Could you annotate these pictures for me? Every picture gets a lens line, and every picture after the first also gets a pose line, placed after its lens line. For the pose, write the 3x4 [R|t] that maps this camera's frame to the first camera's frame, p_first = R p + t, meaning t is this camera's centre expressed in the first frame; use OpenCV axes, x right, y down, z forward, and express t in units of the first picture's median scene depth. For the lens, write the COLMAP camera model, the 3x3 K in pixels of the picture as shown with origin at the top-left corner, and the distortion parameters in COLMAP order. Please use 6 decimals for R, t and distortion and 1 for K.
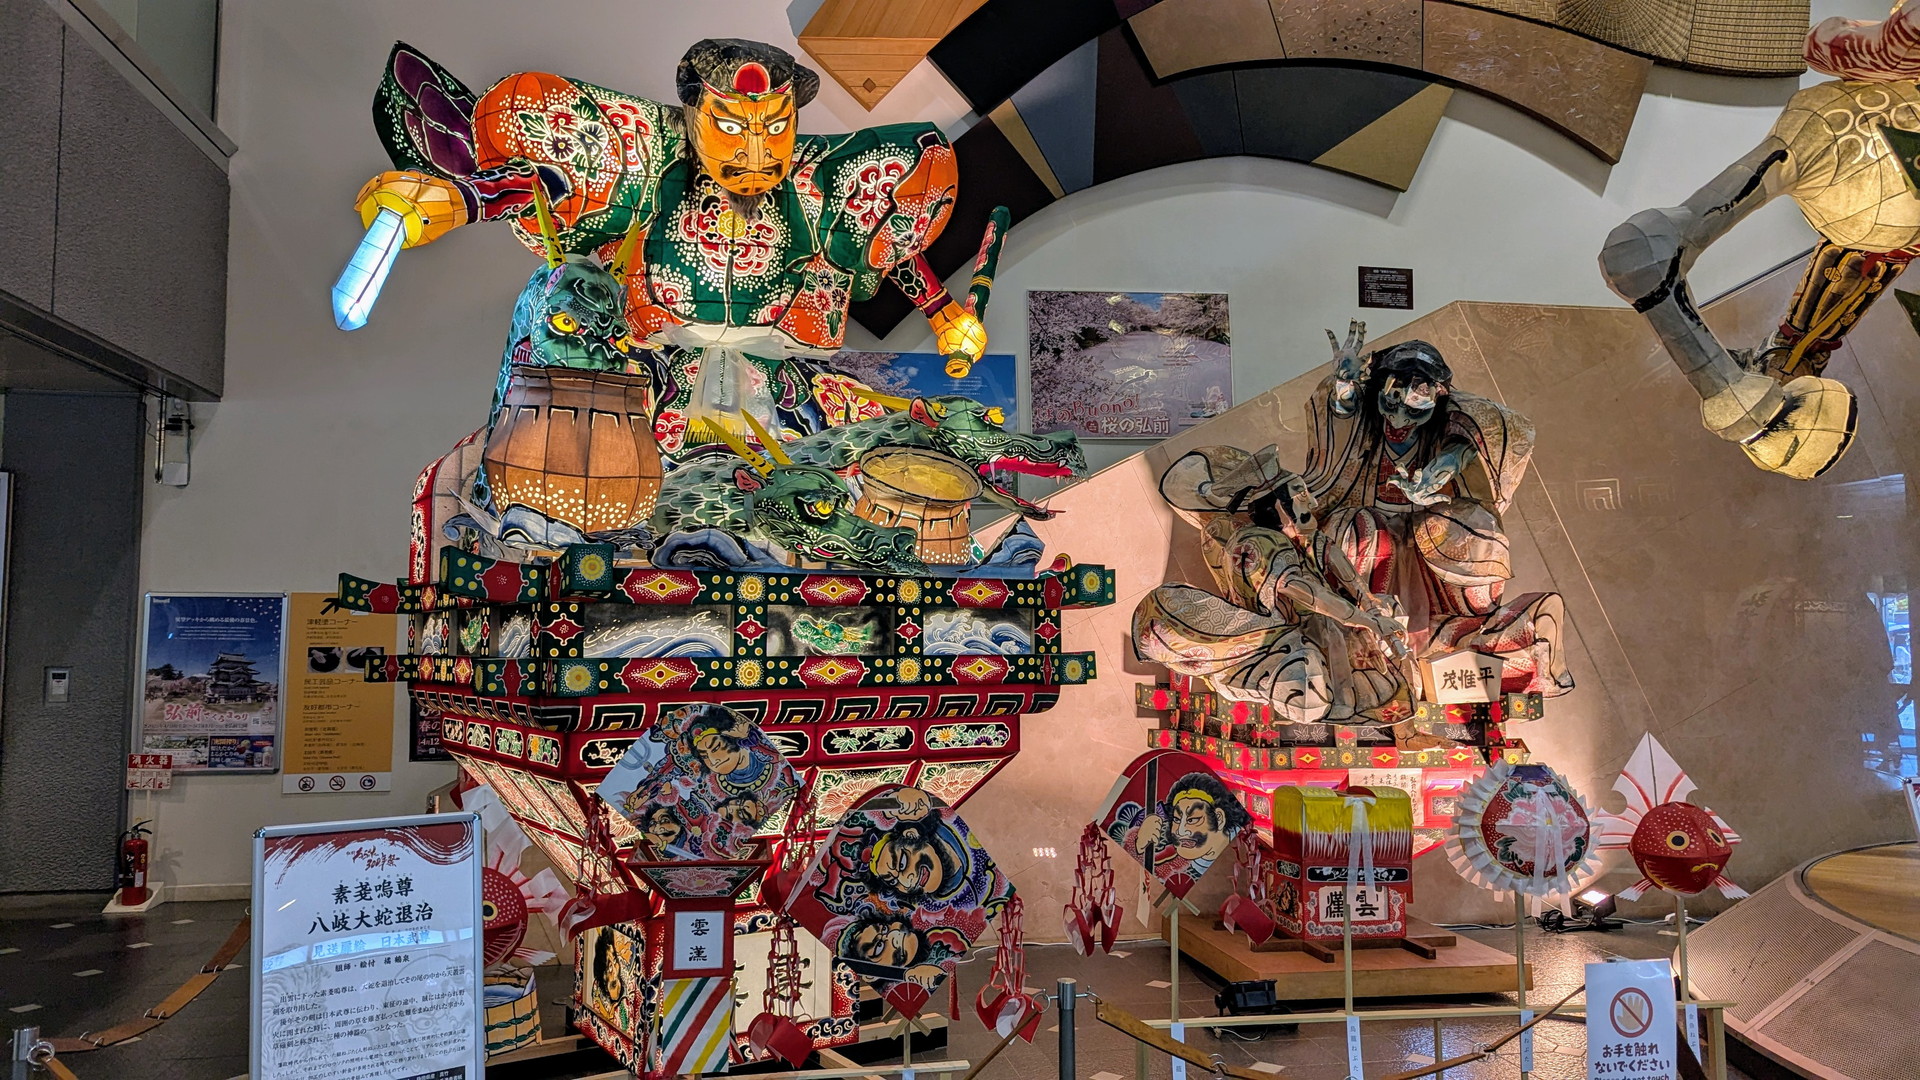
lens RADIAL K [[1371.2, 0, 960.0], [0, 1371.2, 540.0], [0, 0, 1]] dist [0.056803, -0.069284]
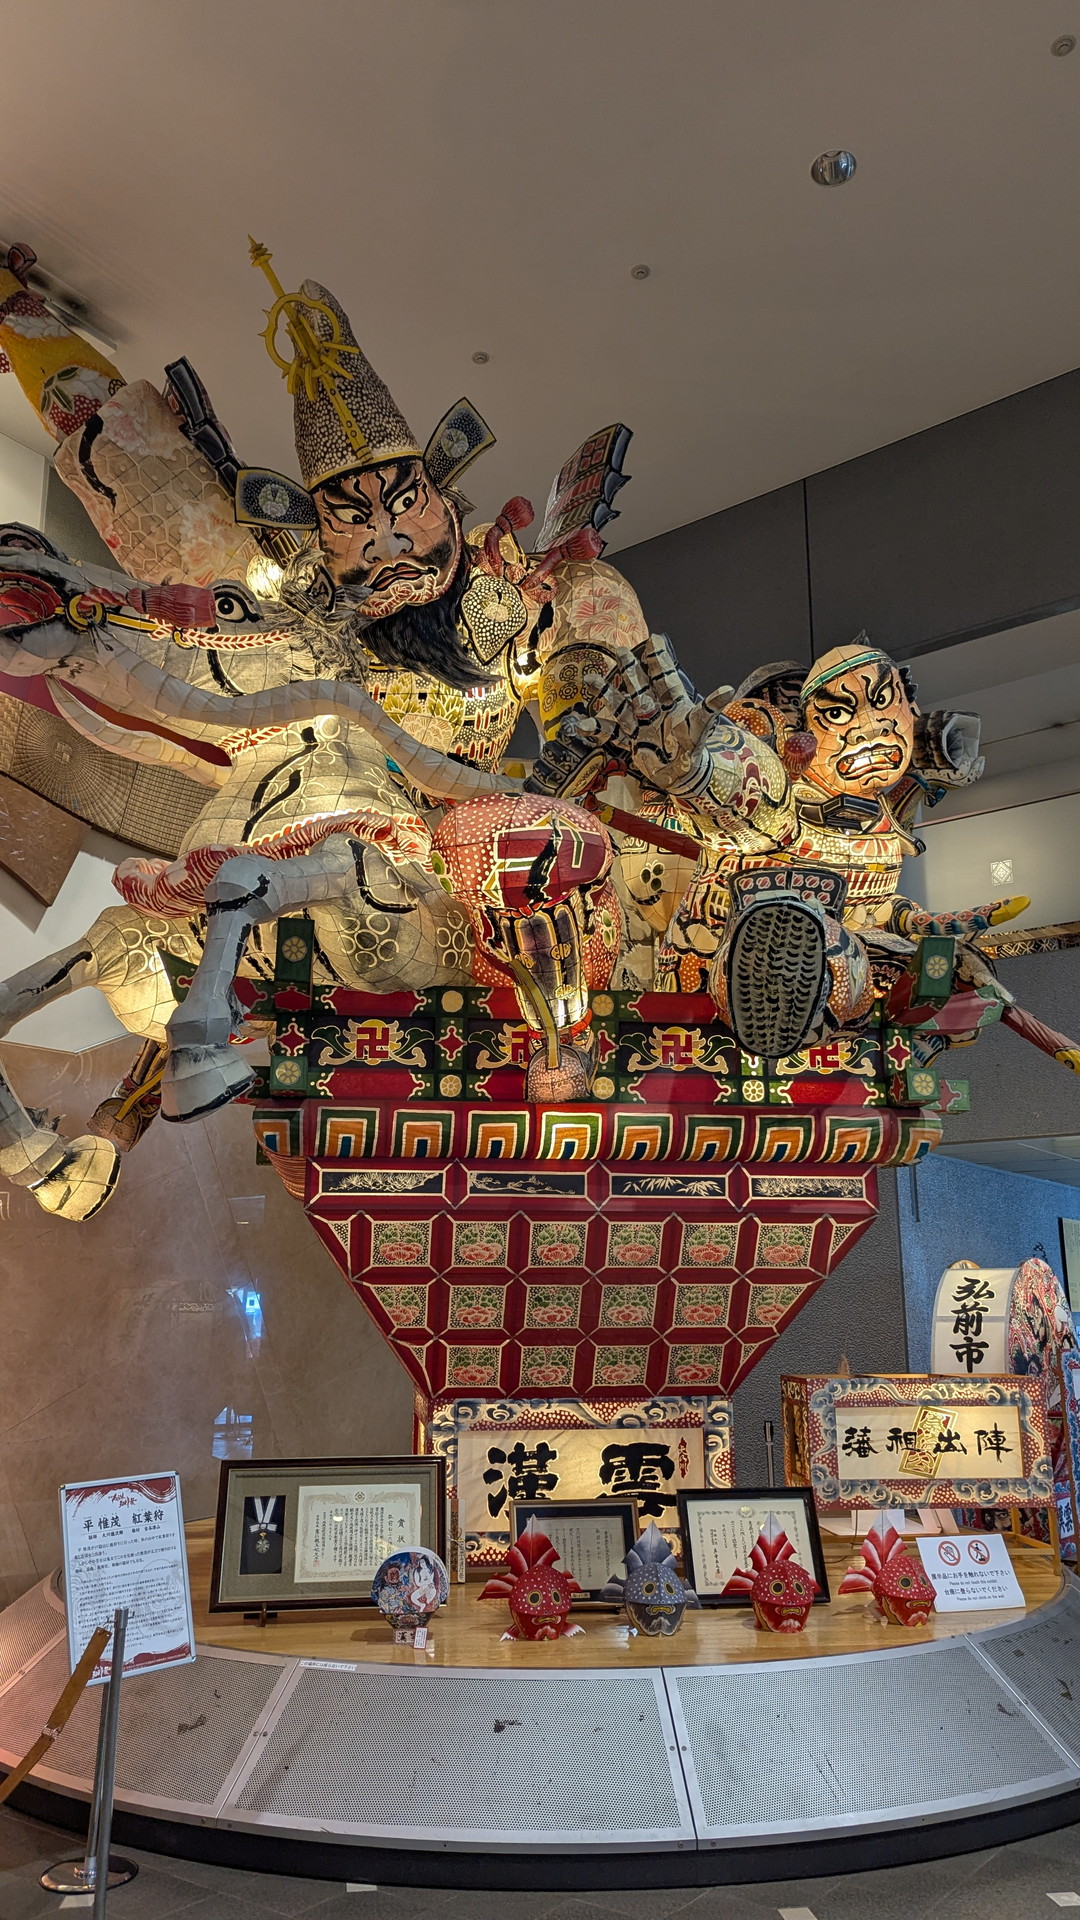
lens RADIAL K [[1371.2, 0, 540.0], [0, 1371.2, 960.0], [0, 0, 1]] dist [0.056803, -0.069284]
pose [[0.737533, 0.167709, 0.654155, 0.082938], [-0.044583, 0.978651, -0.200636, -0.043528], [-0.673838, 0.118812, 0.729264, -0.176390]]
